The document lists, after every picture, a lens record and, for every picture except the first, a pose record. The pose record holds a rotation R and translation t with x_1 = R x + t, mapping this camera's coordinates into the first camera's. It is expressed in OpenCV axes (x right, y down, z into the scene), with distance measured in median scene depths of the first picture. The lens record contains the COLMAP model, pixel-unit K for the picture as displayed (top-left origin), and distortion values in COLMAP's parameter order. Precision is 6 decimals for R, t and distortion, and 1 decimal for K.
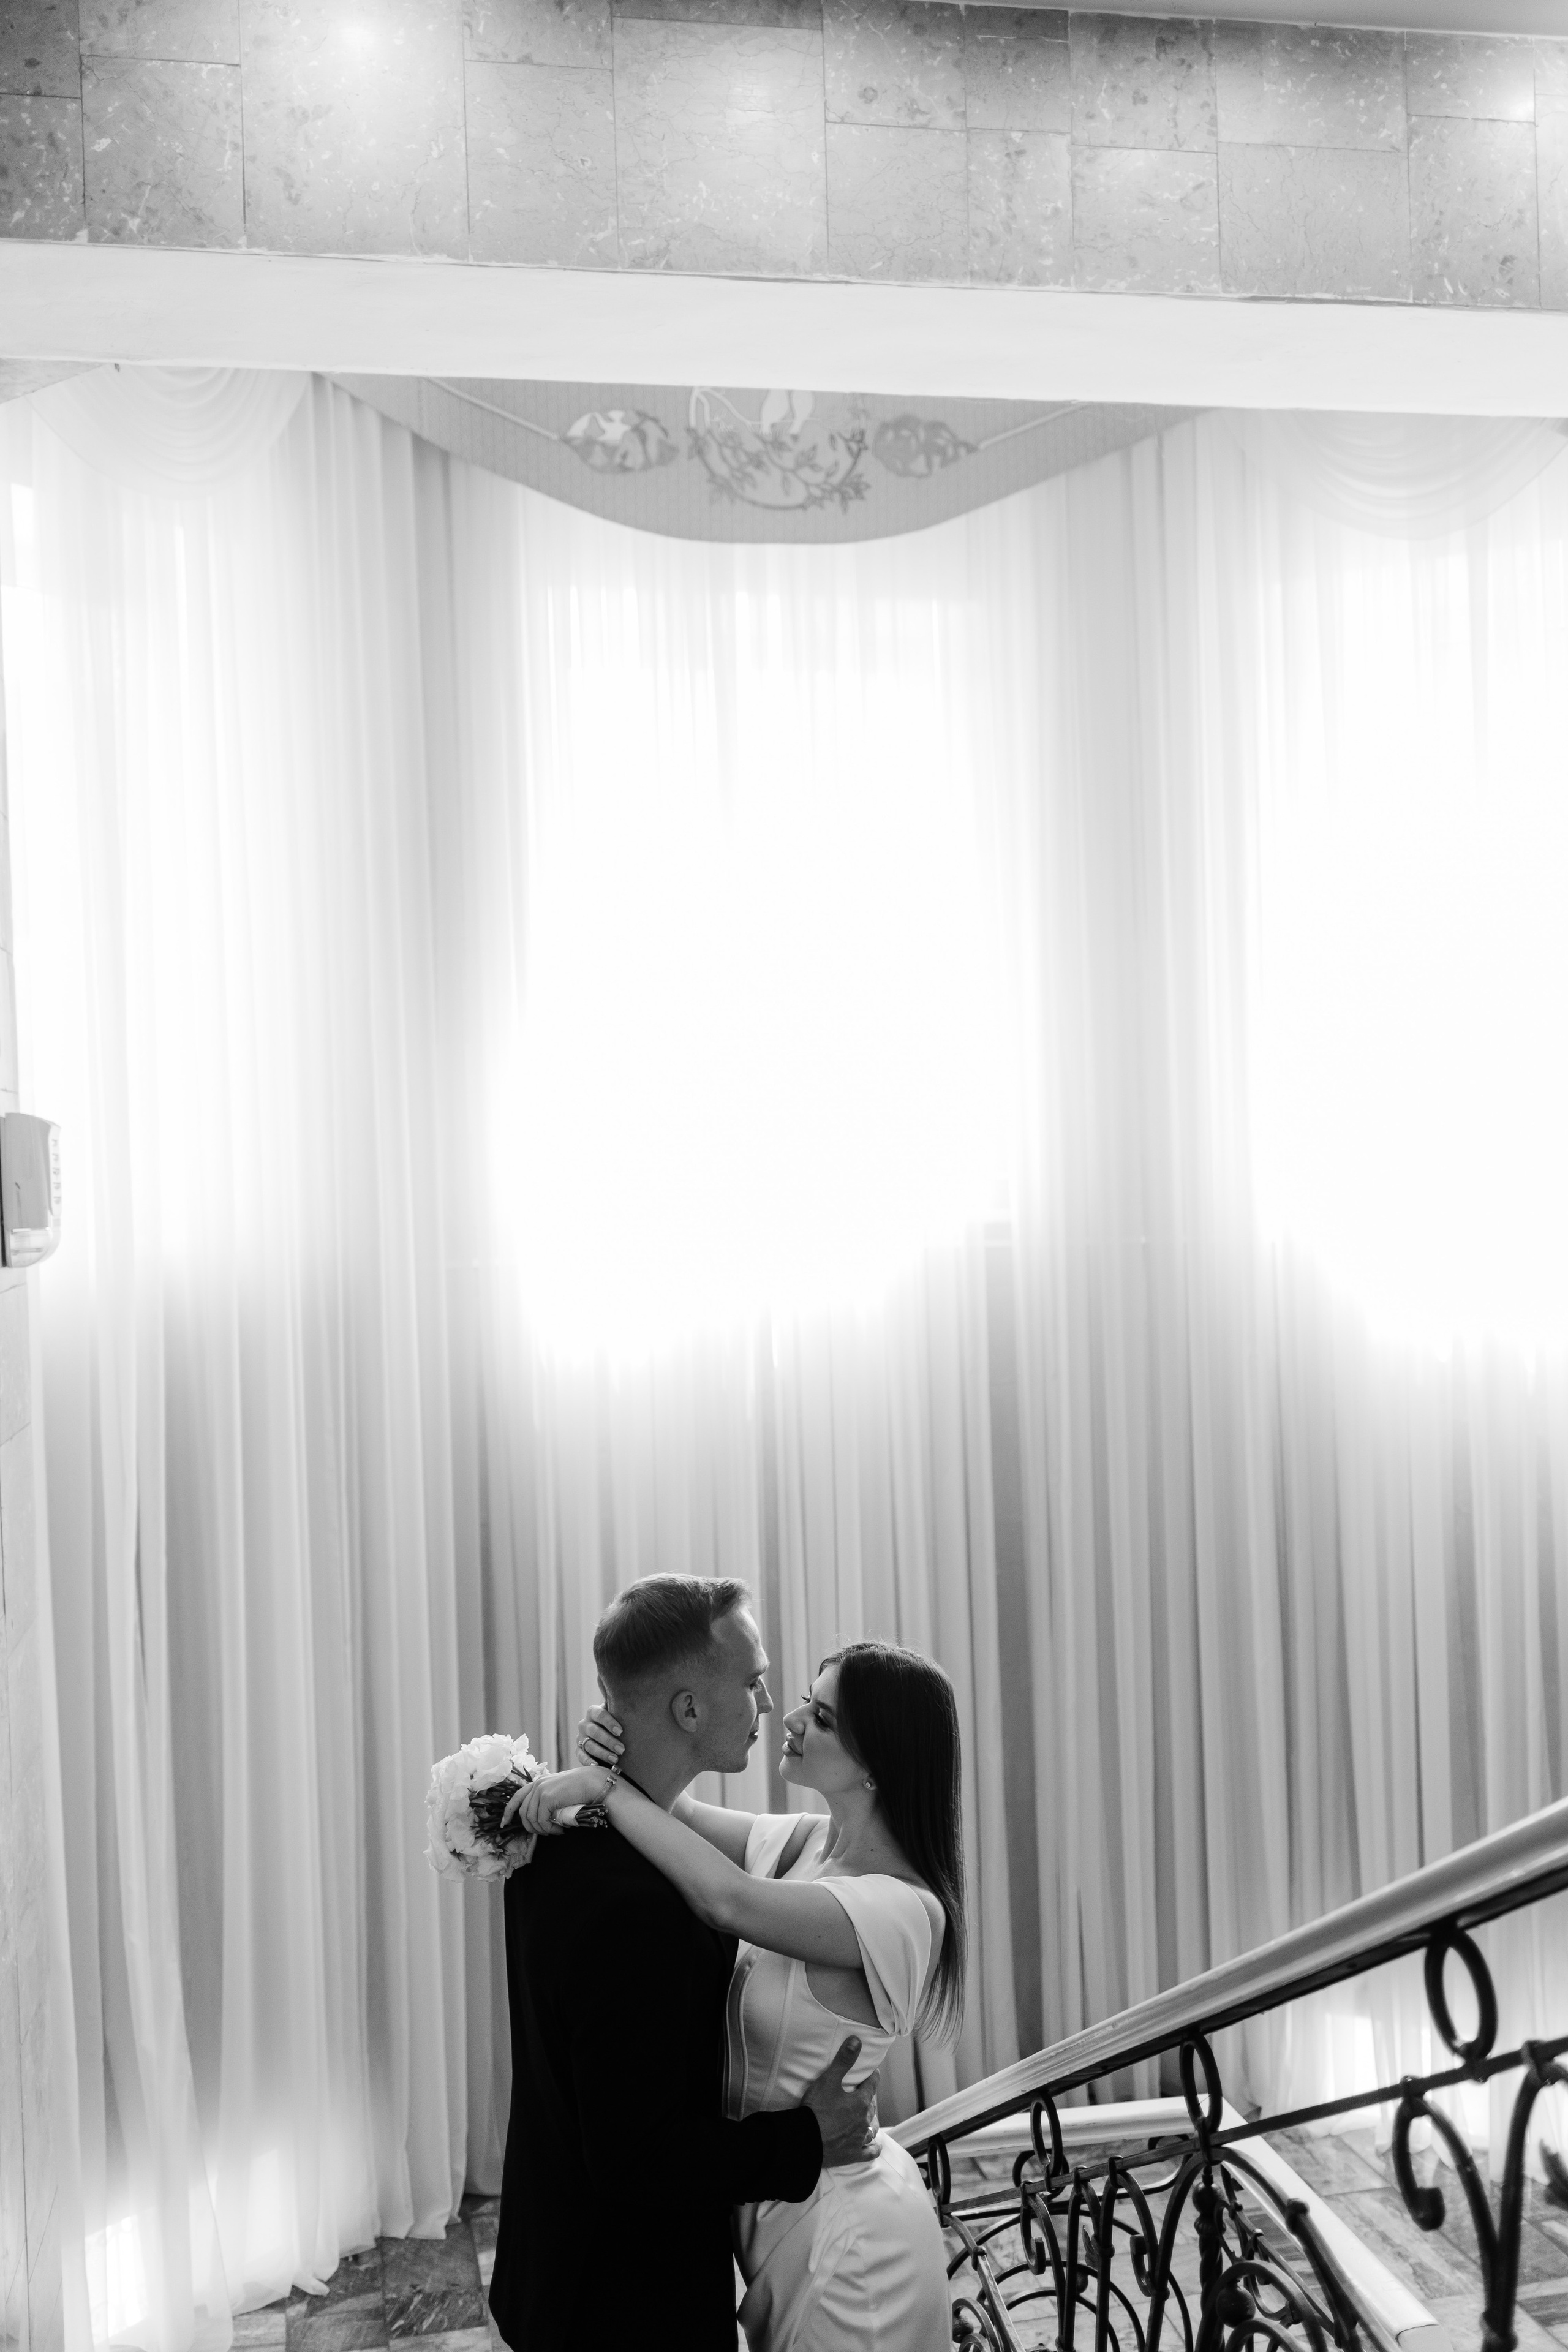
lens RADIAL K [[2248.6, 0, 776.4], [0, 2248.6, 1163.6], [0, 0, 1]] dist [0.013967, 0.000000]
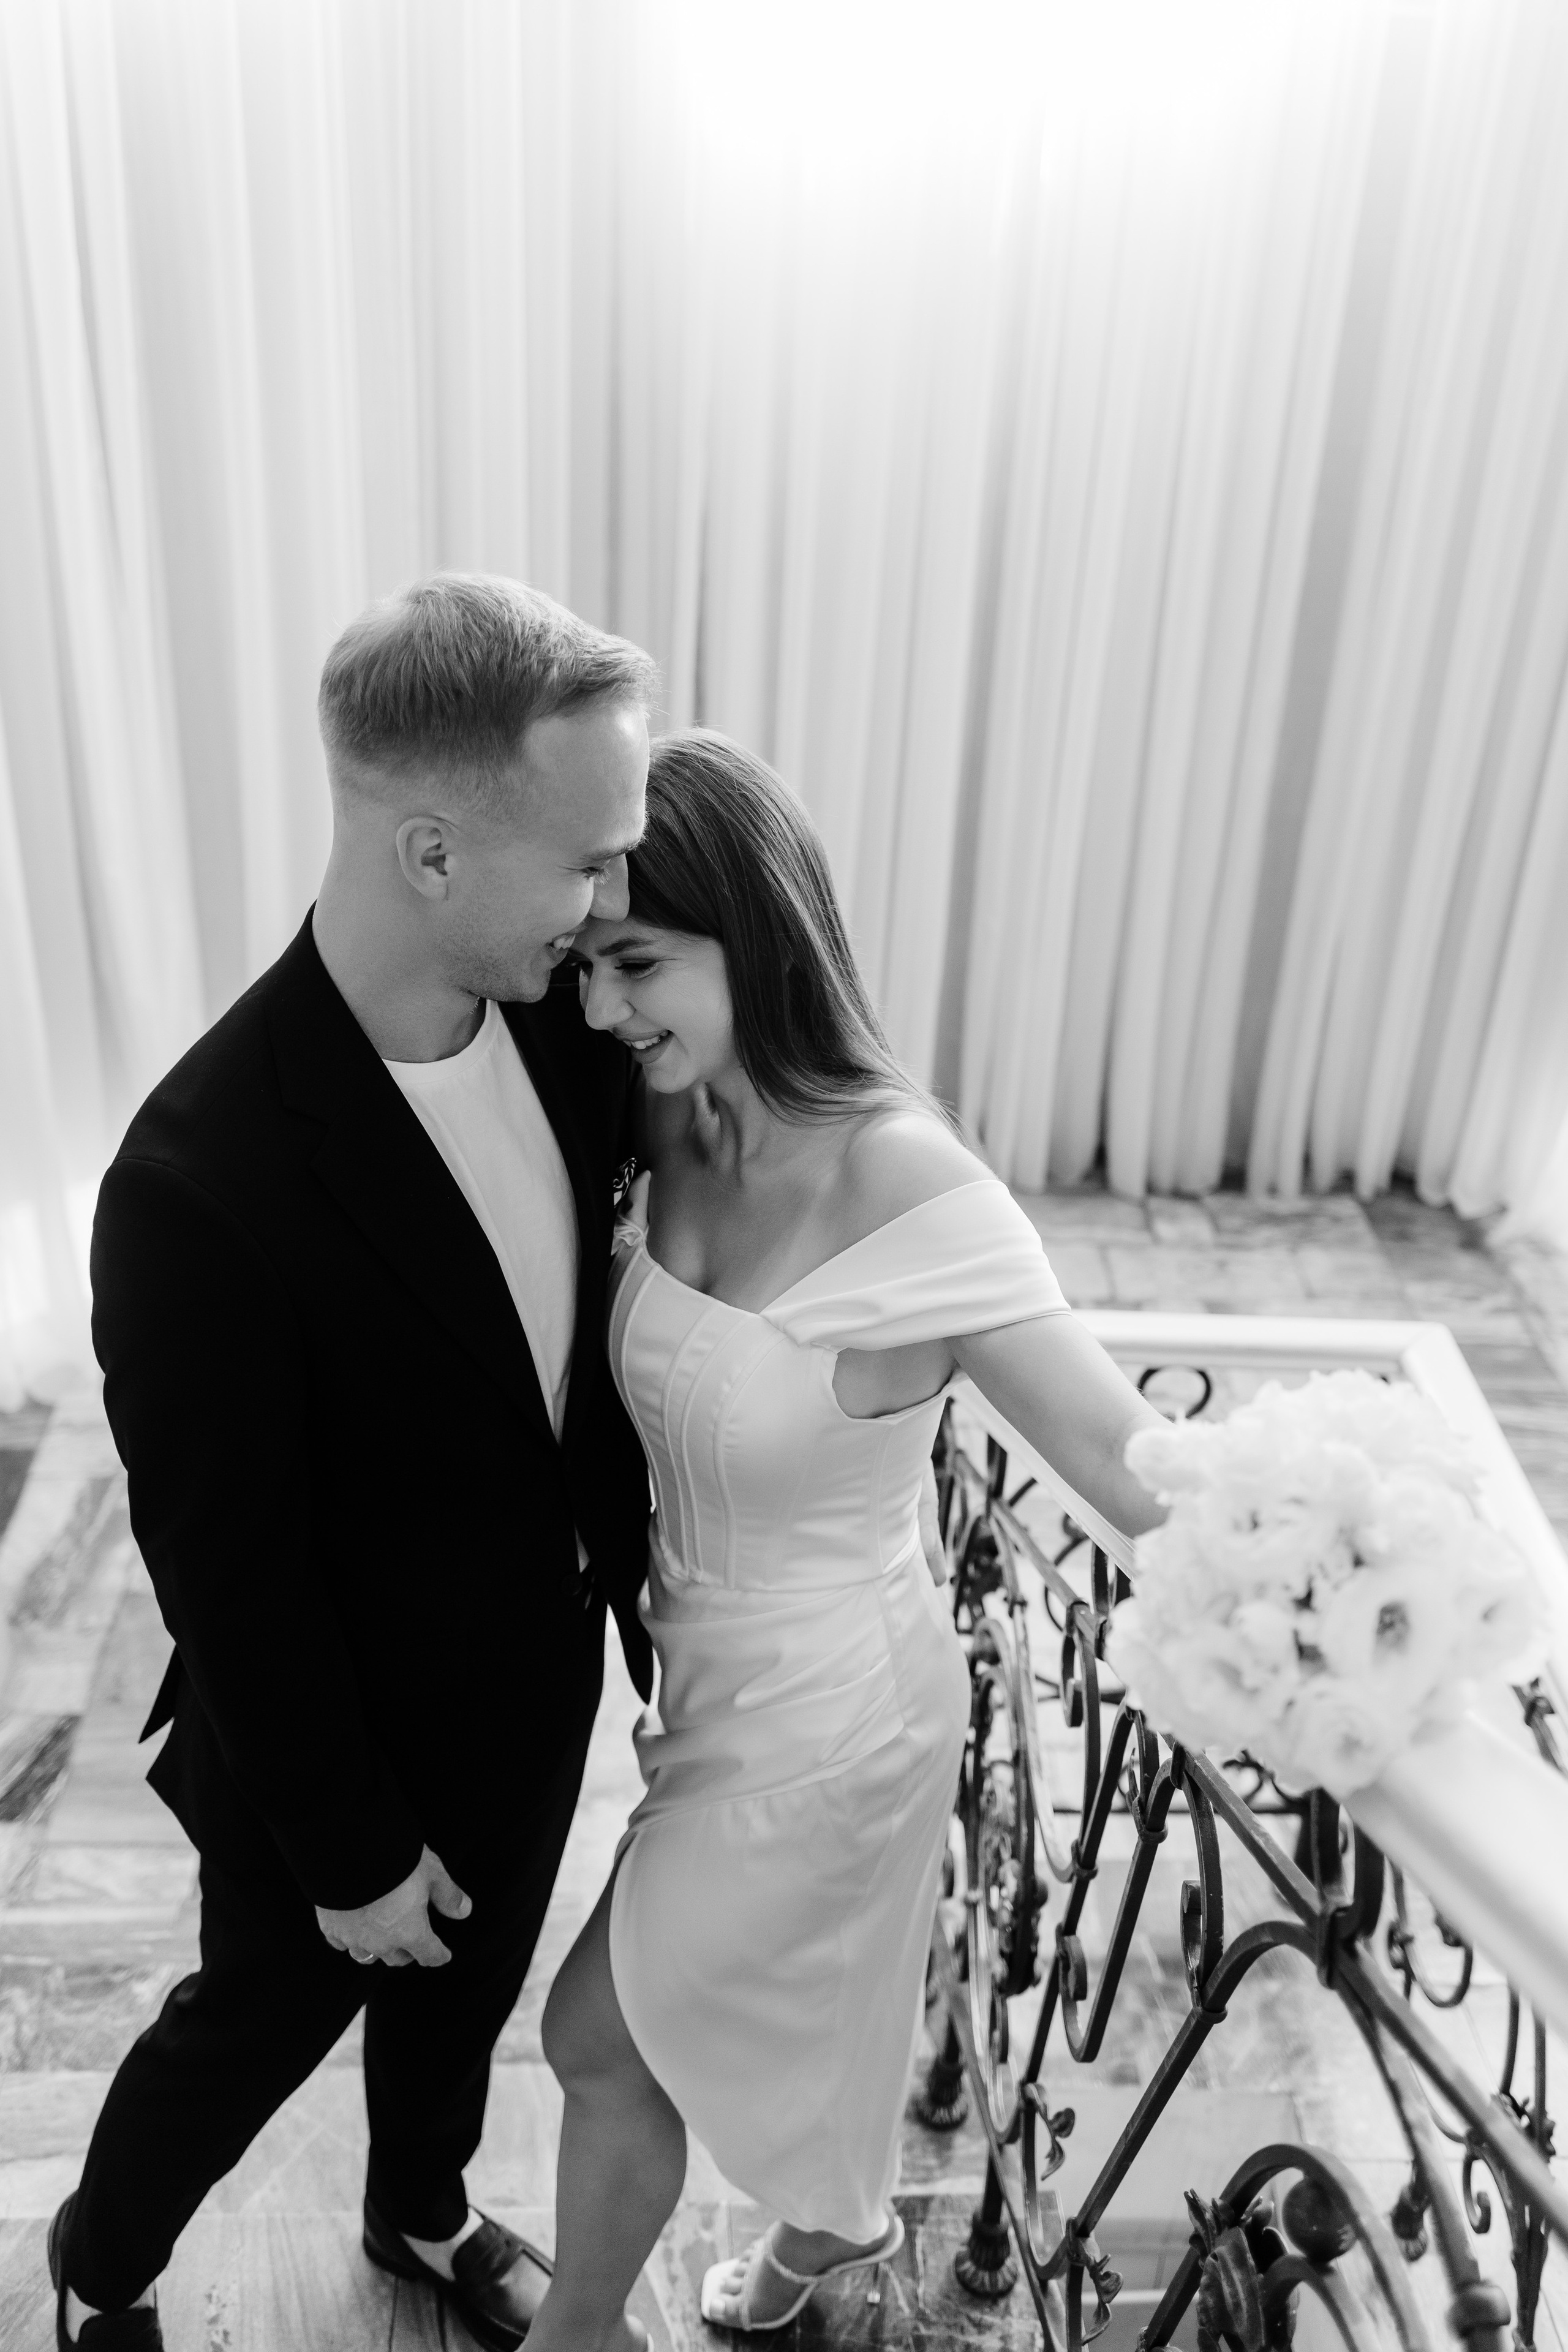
lens RADIAL K [[2248.6, 0, 785.5], [0, 2248.6, 1154.5], [0, 0, 1]] dist [0.013967, 0.000000]
pose [[0.982962, 0.148715, -0.108024, 0.080866], [-0.077291, 0.867638, 0.491153, 0.035486], [0.166768, -0.474435, 0.864349, 0.512356]]
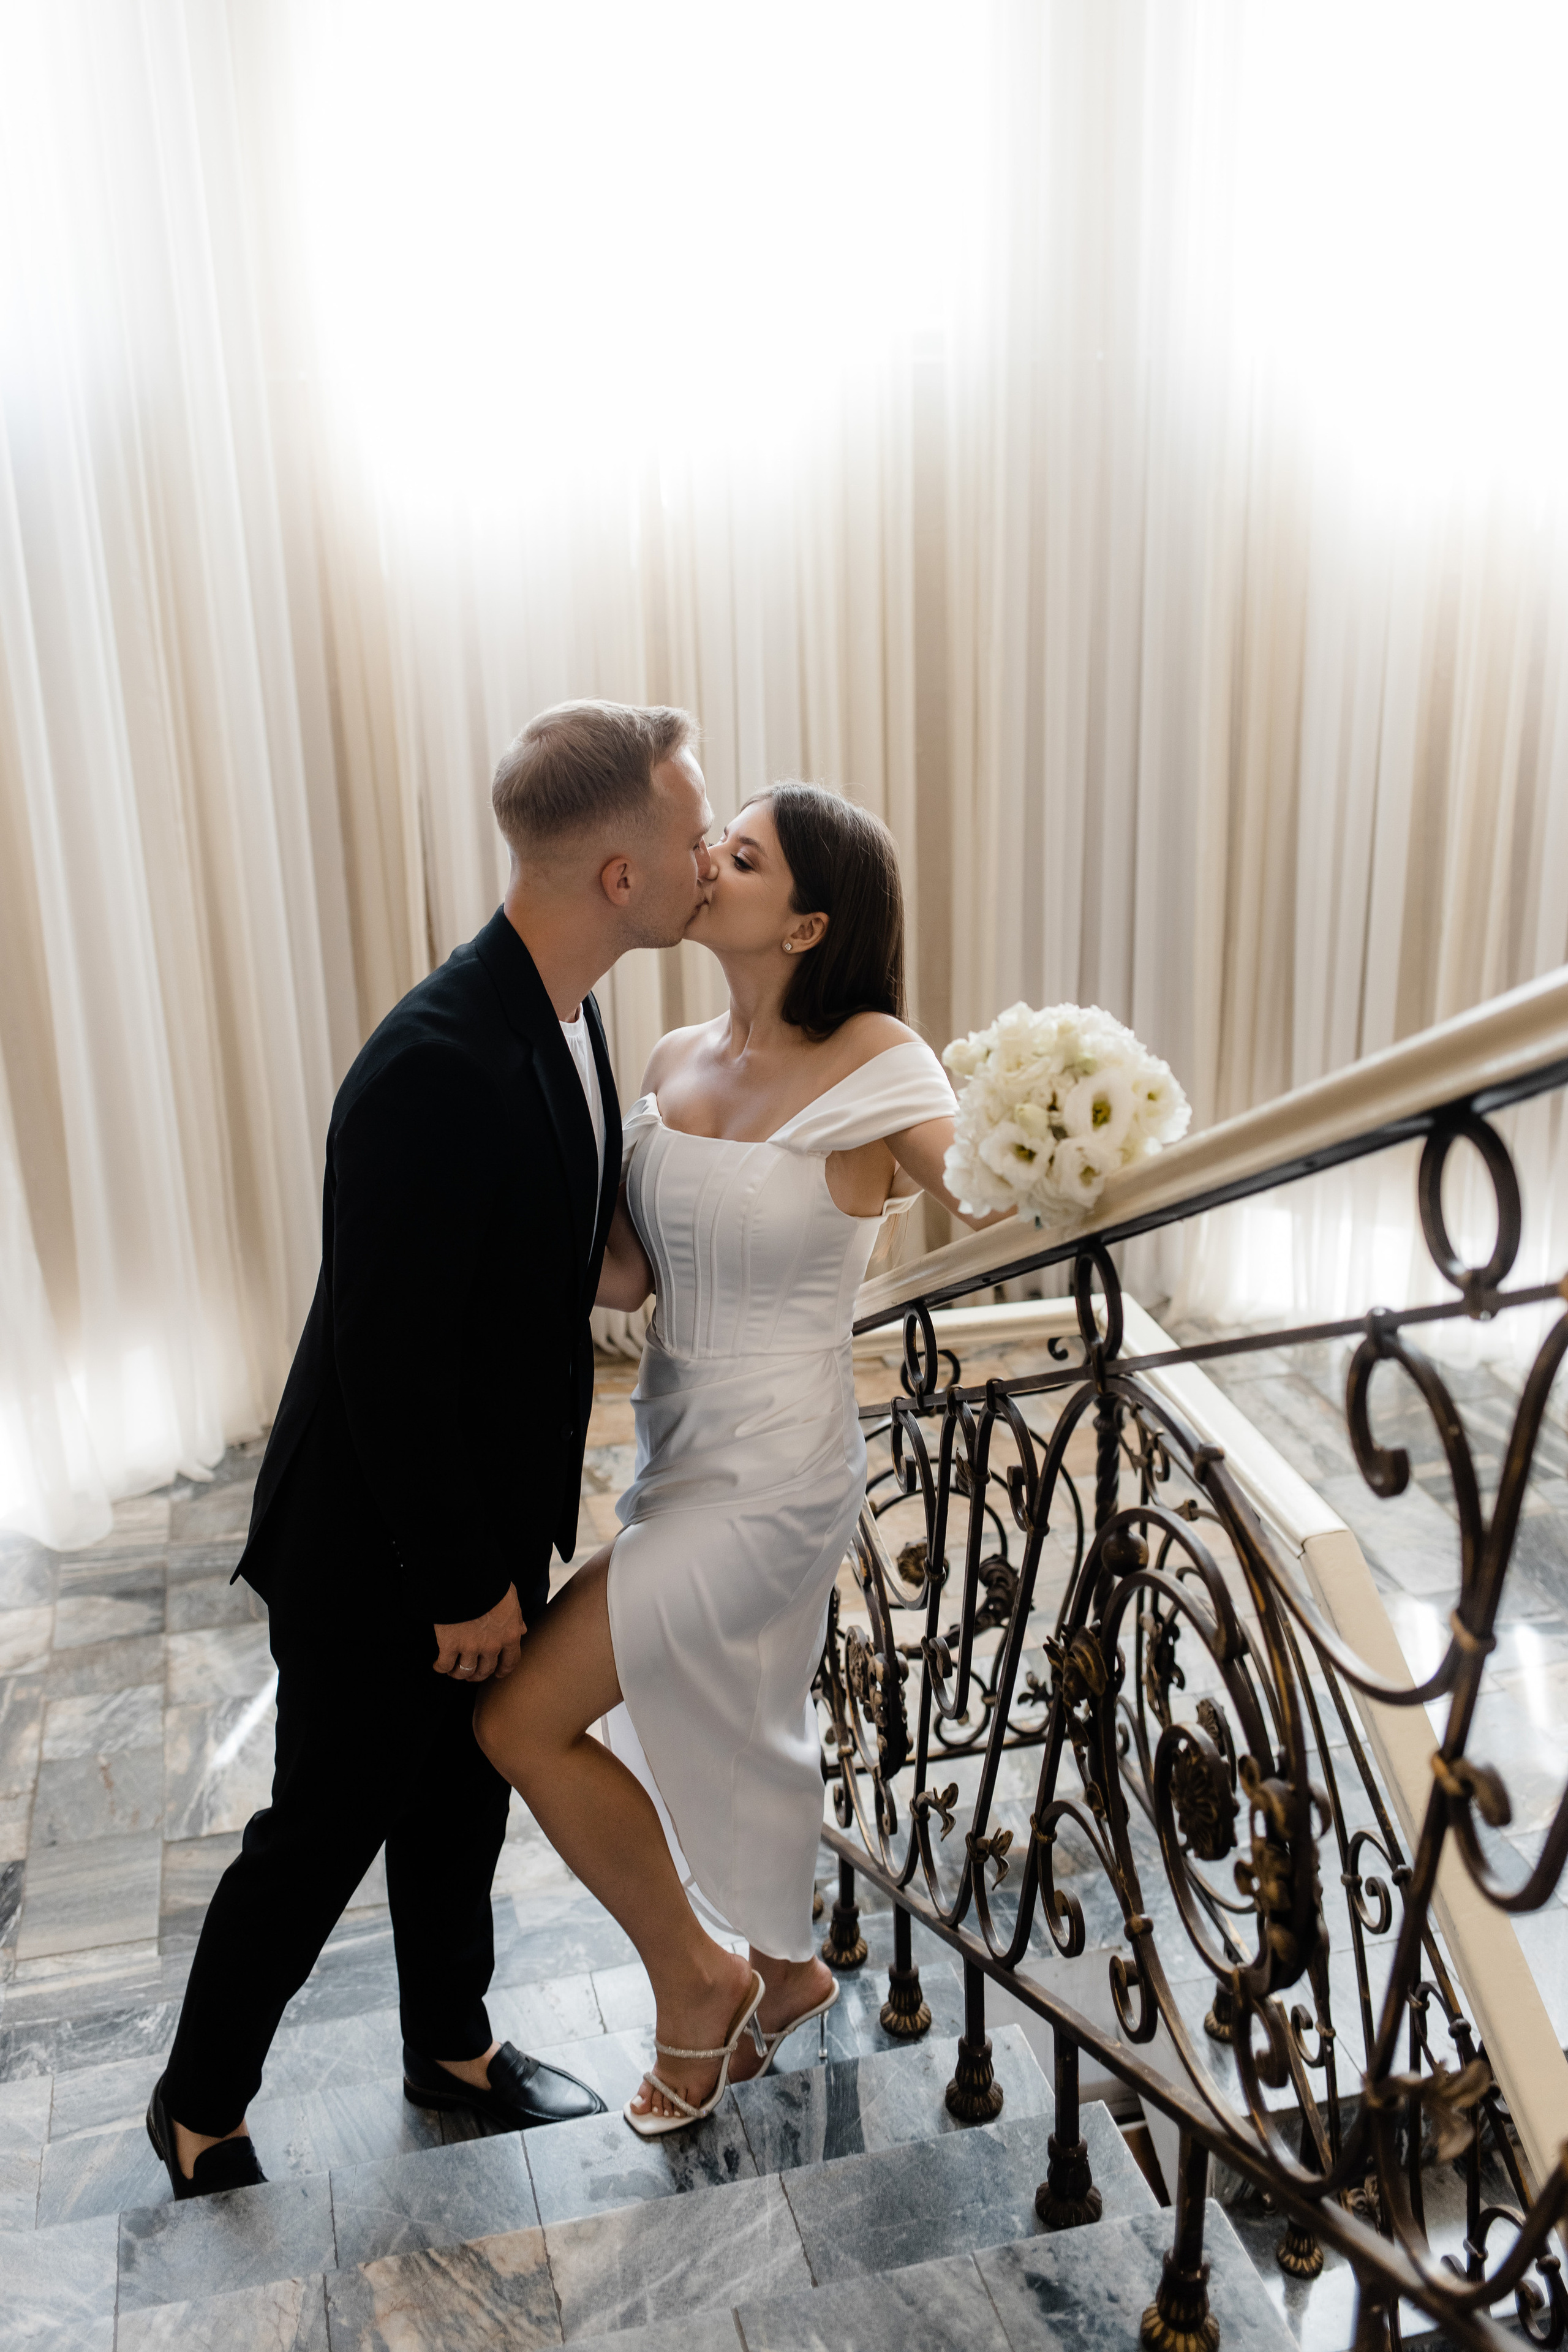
lens RADIAL K [[2248.6, 0, 794.4], [0, 2248.6, 1190.7], [0, 0, 1]] dist [0.013967, 0.000000]
pose [[0.999531, -0.004741, 0.030241, 0.044009], [-0.006053, 0.937810, 0.347096, 0.073550], [-0.030006, -0.347116, 0.937342, 0.209881]]
